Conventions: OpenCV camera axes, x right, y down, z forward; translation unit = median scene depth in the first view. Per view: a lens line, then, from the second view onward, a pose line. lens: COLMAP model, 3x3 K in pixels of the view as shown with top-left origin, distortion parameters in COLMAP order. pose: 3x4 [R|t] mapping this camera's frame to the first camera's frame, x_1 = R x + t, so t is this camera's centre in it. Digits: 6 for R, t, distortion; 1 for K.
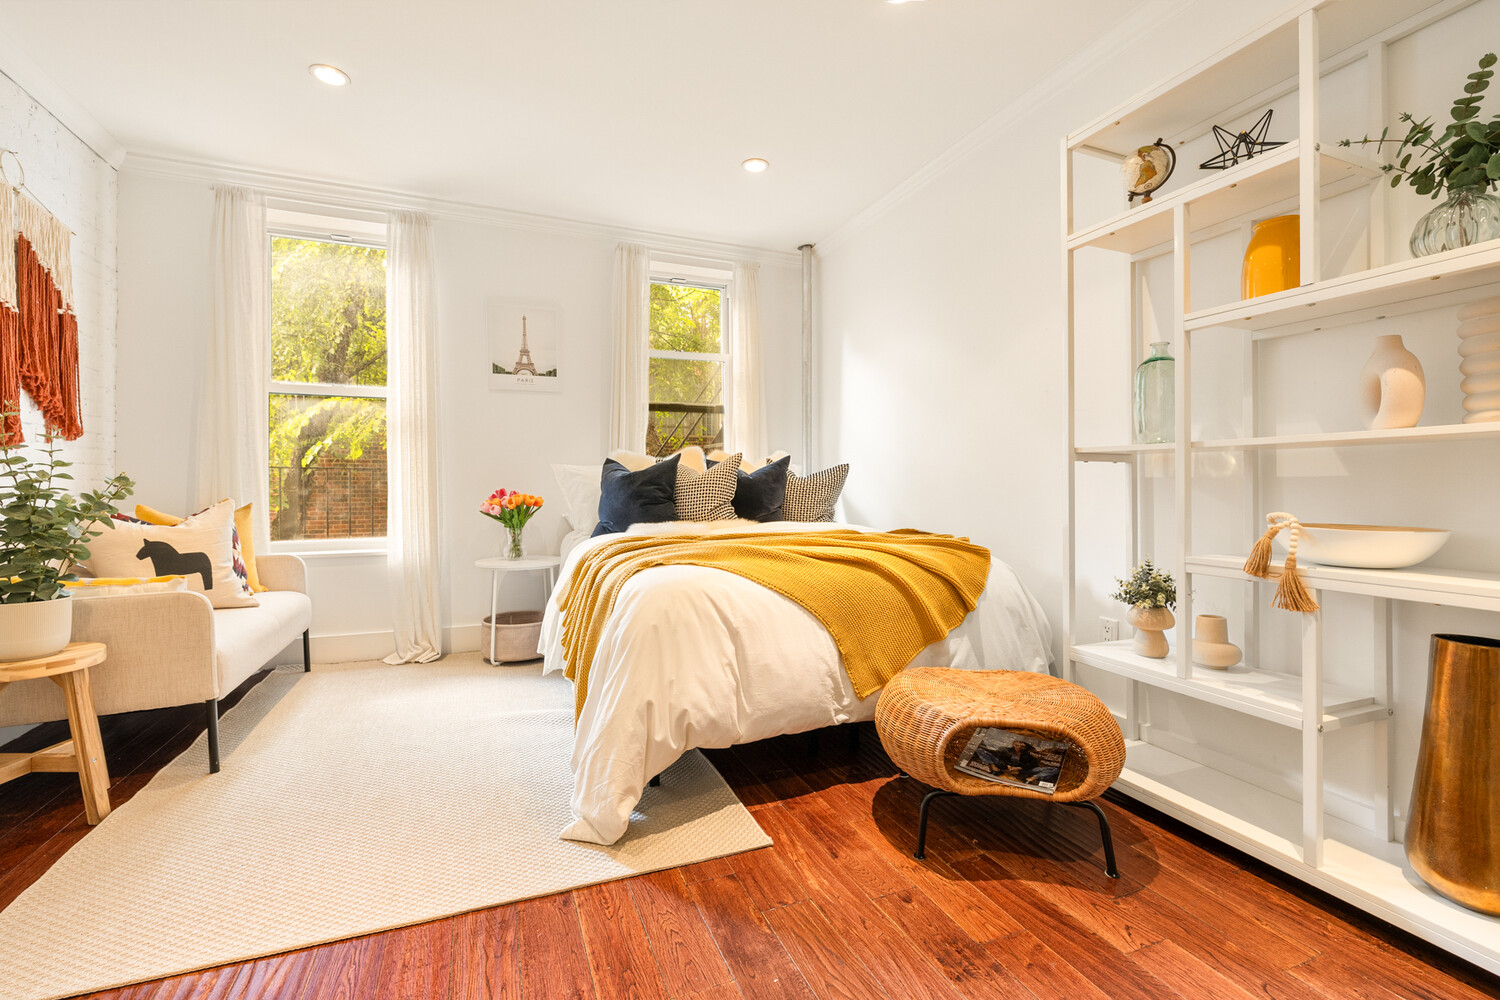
lens RADIAL K [[627.6, 0, 727.7], [0, 627.6, 482.3], [0, 0, 1]] dist [-0.000047, -0.000156]
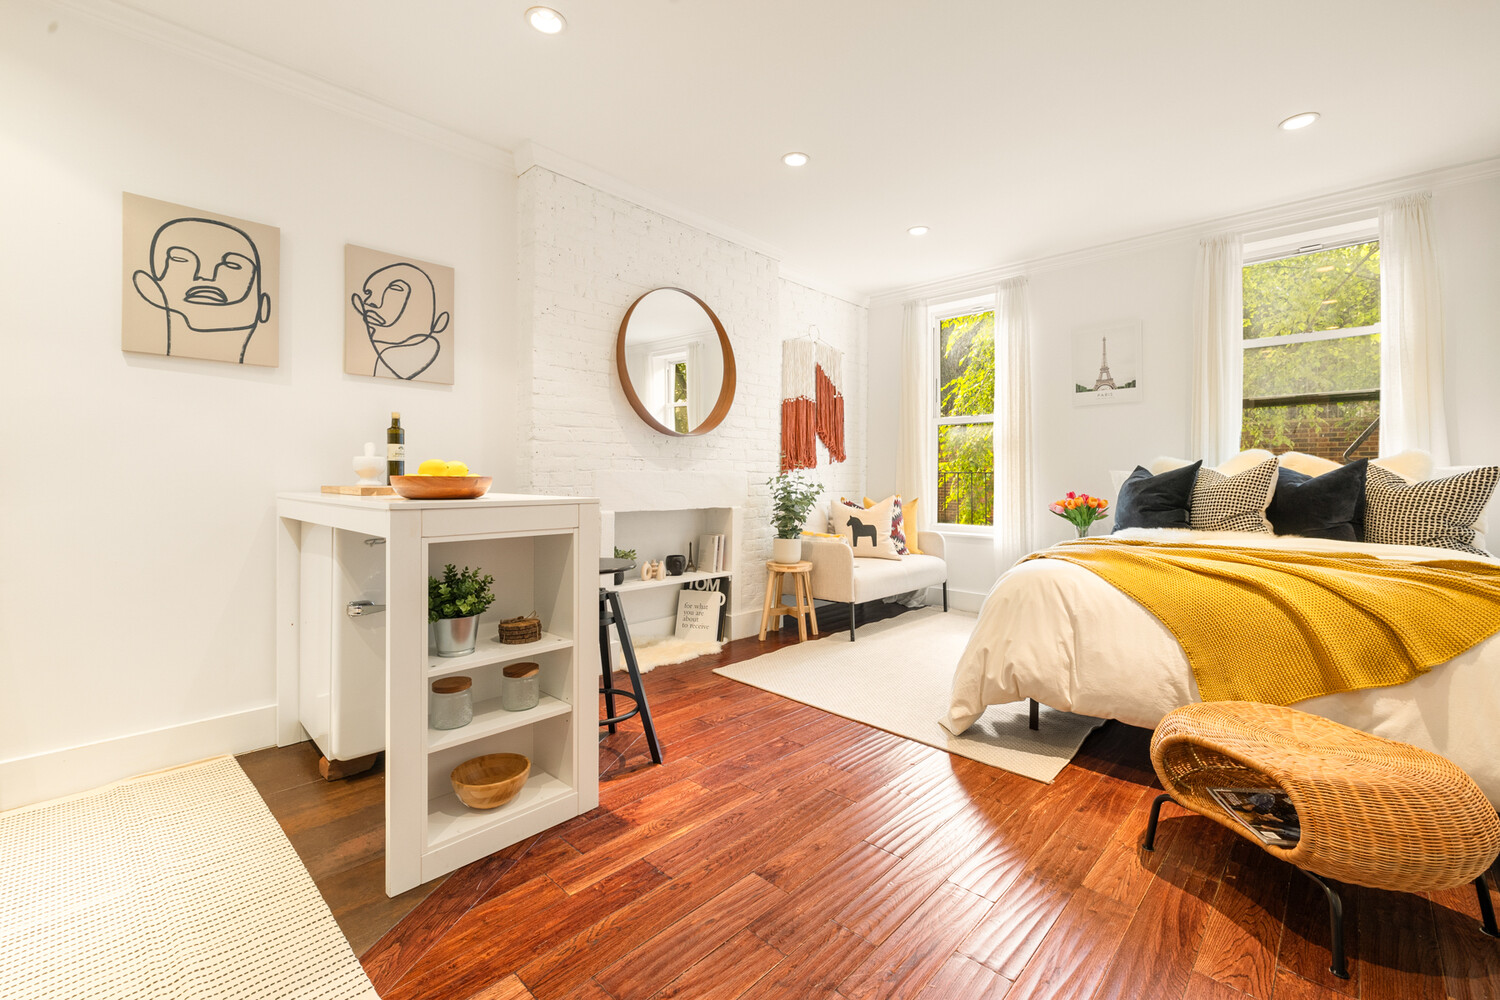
lens RADIAL K [[627.6, 0, 763.9], [0, 627.6, 479.0], [0, 0, 1]] dist [-0.000047, -0.000156]
pose [[0.426393, 0.002734, -0.904534, 0.634592], [-0.001292, 0.999996, 0.002413, -0.022158], [0.904537, 0.000139, 0.426395, -0.032062]]
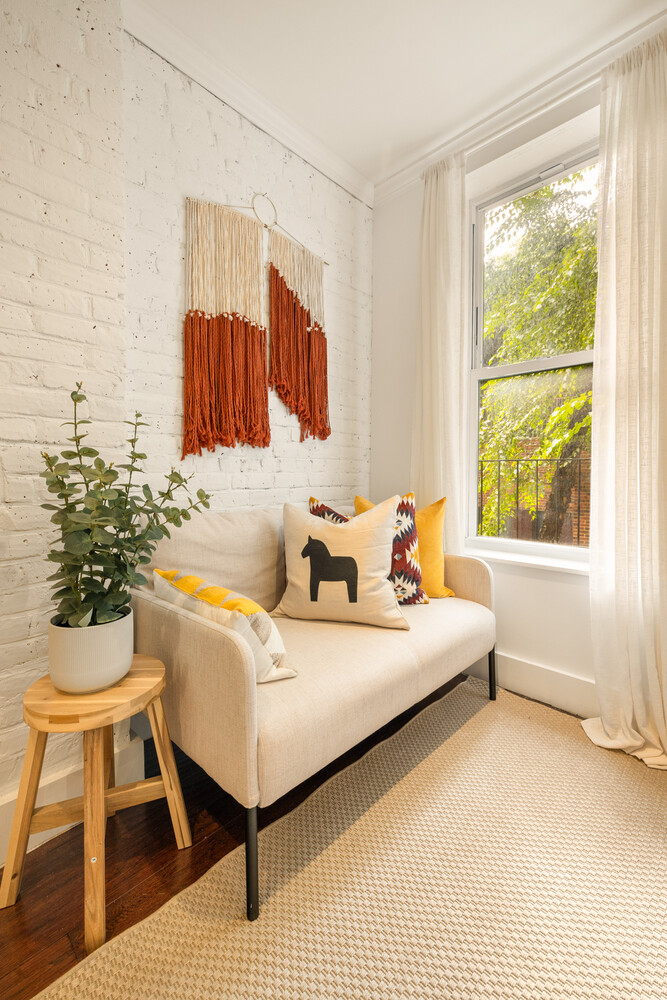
lens RADIAL K [[418.4, 0, 350.4], [0, 418.4, 490.8], [0, 0, 1]] dist [-0.000047, -0.000156]
pose [[0.429519, 0.036673, -0.902313, -0.328048], [0.001789, 0.999139, 0.041460, -0.003091], [0.903056, -0.019422, 0.429083, 0.762865]]
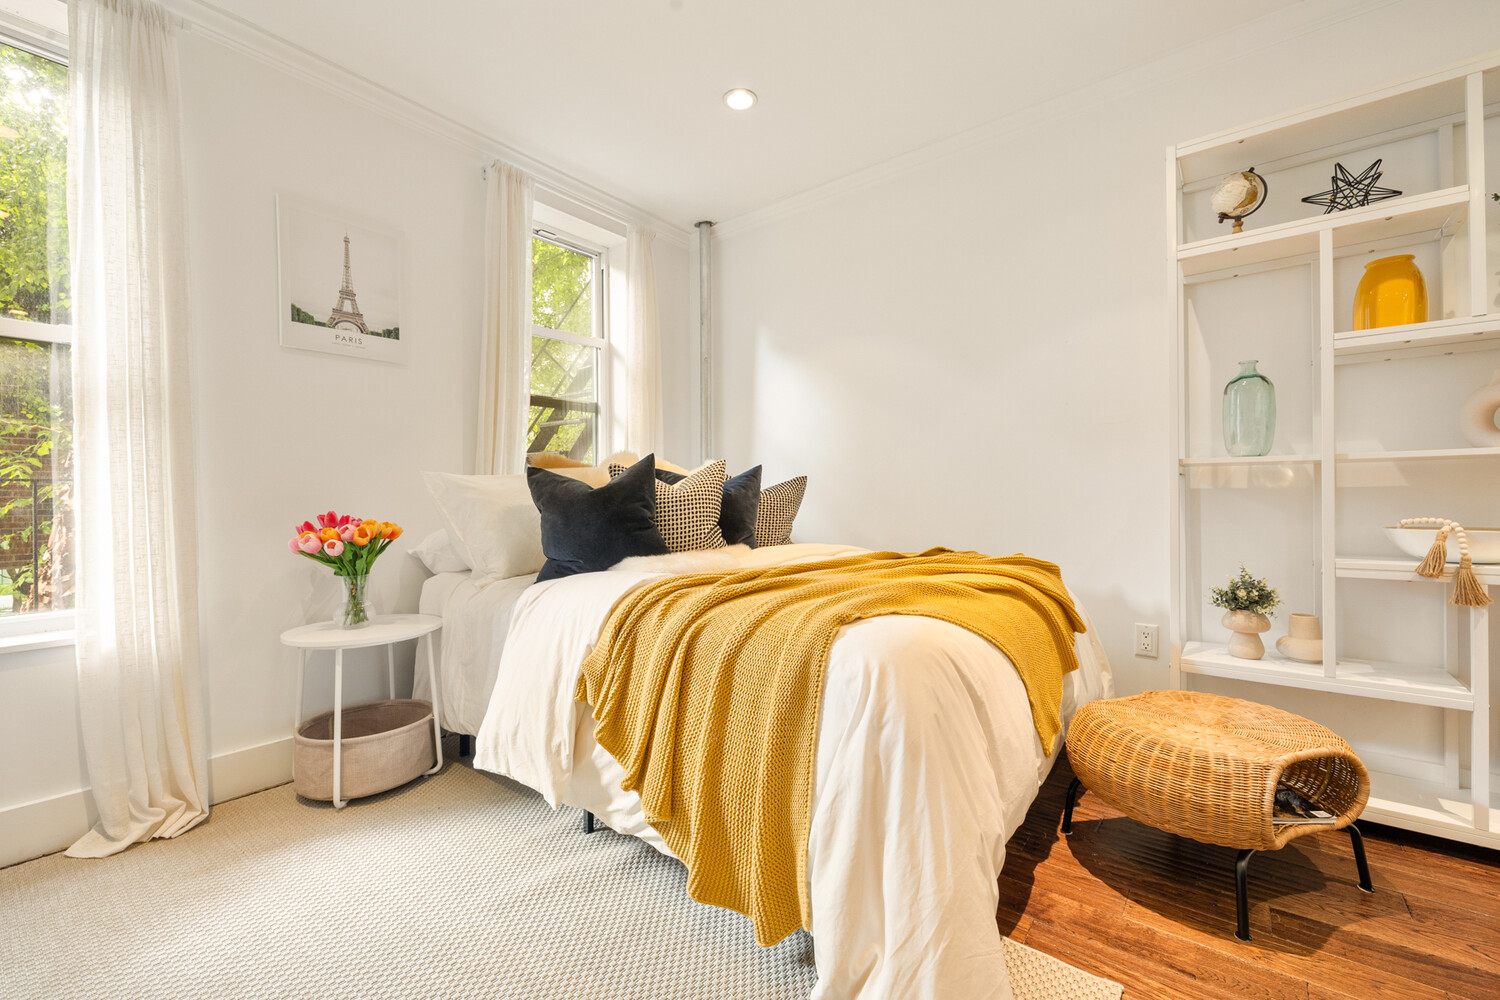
lens RADIAL K [[627.6, 0, 739.2], [0, 627.6, 500.1], [0, 0, 1]] dist [-0.000047, -0.000156]
pose [[0.866591, -0.009711, 0.498925, -0.444953], [0.009255, 0.999951, 0.003388, 0.000319], [-0.498933, 0.001682, 0.866639, 0.387286]]
